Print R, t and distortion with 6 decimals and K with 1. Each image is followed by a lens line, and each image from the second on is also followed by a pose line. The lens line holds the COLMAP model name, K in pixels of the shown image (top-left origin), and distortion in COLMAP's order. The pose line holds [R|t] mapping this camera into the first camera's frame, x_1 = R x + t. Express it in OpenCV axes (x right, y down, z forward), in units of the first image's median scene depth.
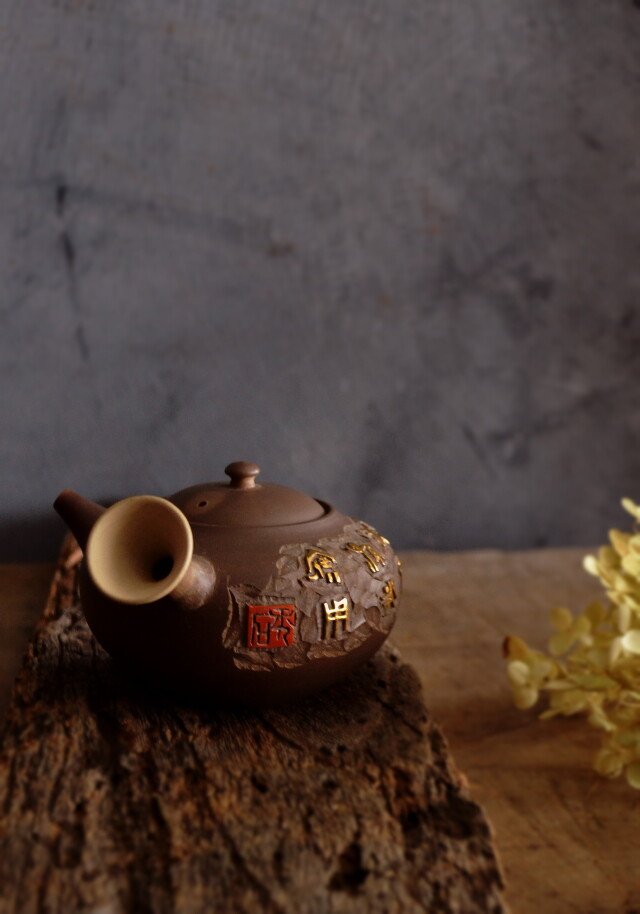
lens RADIAL K [[1362.3, 0, 312.3], [0, 1362.3, 450.9], [0, 0, 1]] dist [-0.037413, 0.000000]
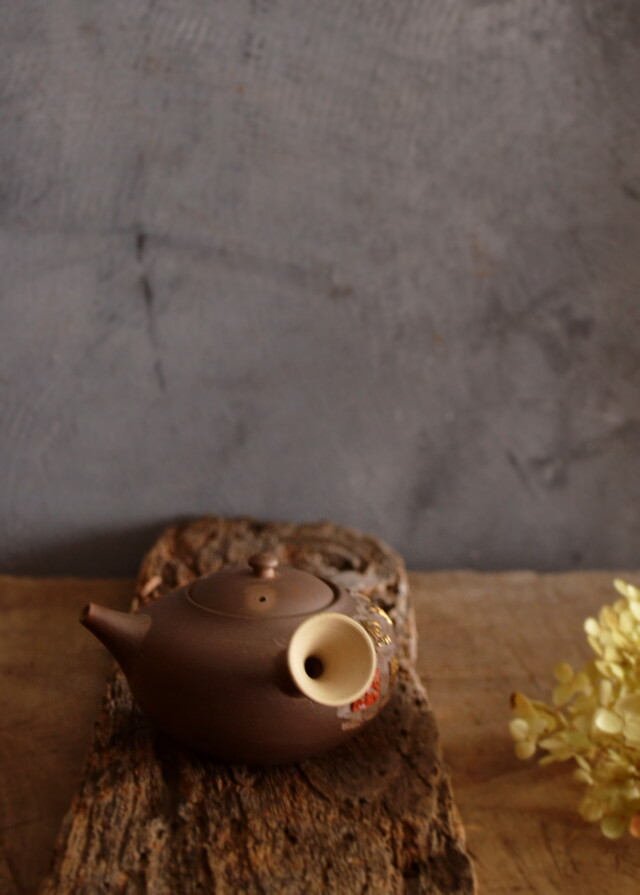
lens RADIAL K [[1345.0, 0, 355.3], [0, 1345.0, 480.1], [0, 0, 1]] dist [-0.045677, 0.000000]
pose [[0.999346, 0.014964, -0.032927, 0.026627], [-0.012395, 0.996963, 0.076885, -0.082536], [0.033978, -0.076426, 0.996496, -0.086470]]
